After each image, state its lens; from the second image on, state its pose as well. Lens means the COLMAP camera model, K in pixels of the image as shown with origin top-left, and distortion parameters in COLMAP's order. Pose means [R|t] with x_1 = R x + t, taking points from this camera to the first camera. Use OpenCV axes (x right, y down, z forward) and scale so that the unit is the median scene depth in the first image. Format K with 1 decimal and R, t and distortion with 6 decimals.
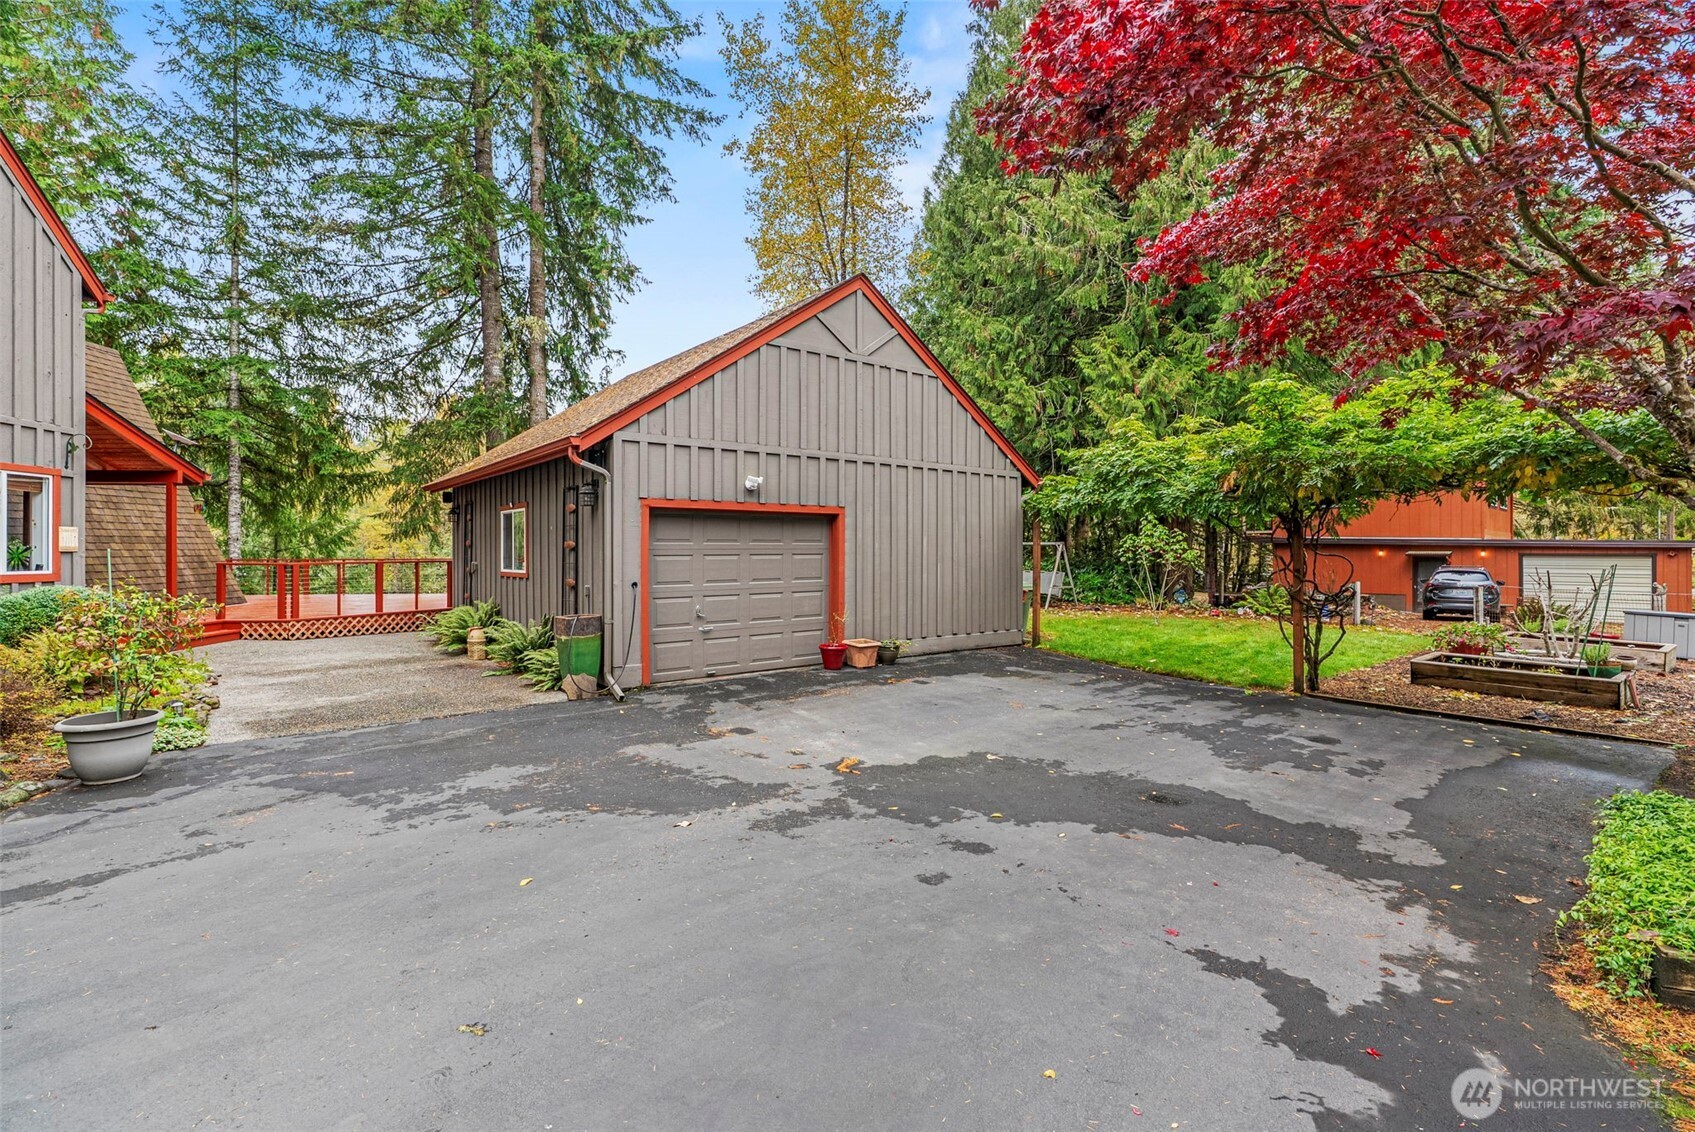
lens RADIAL K [[759.6, 0, 850.0], [0, 759.6, 561.2], [0, 0, 1]] dist [-0.013124, 0.005122]
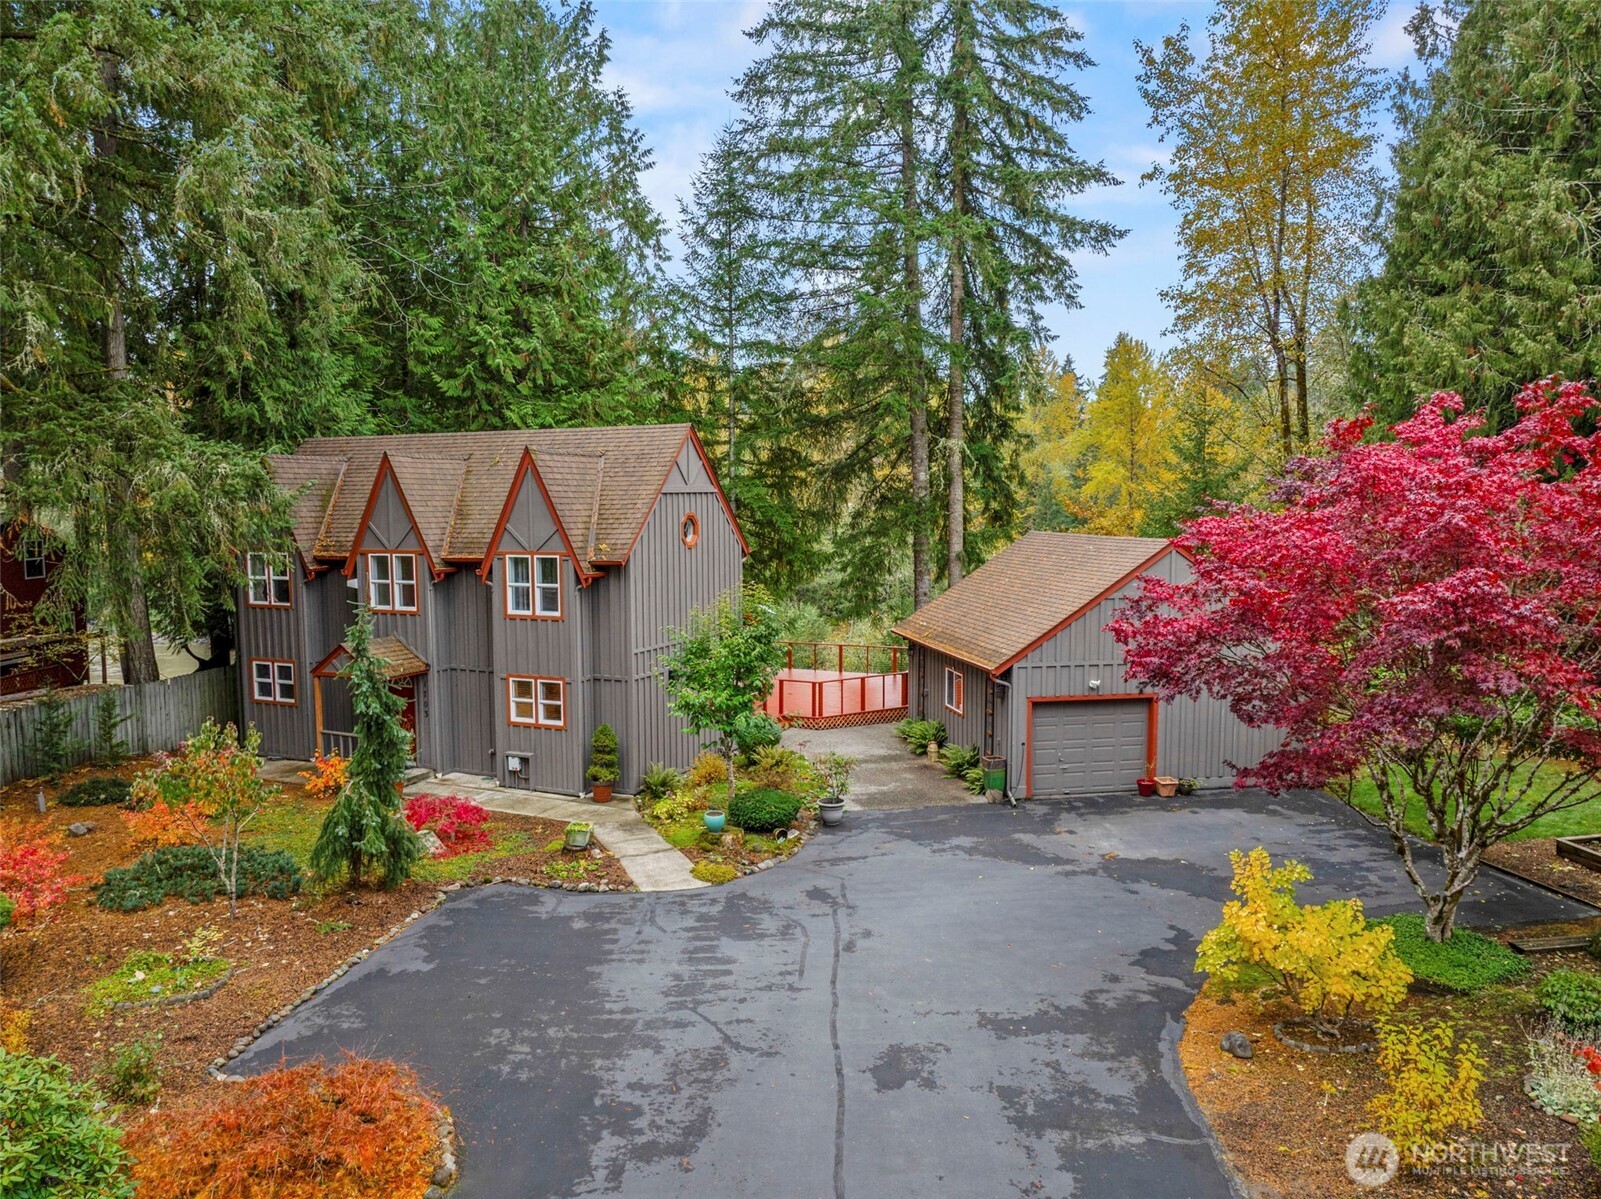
lens RADIAL K [[1143.4, 0, 800.5], [0, 1143.4, 599.5], [0, 0, 1]] dist [-0.034864, -0.005870]
pose [[0.877679, 0.038168, -0.477727, 0.564638], [-0.001861, 0.997087, 0.076243, -0.541008], [0.479246, -0.066028, 0.875194, -1.700864]]
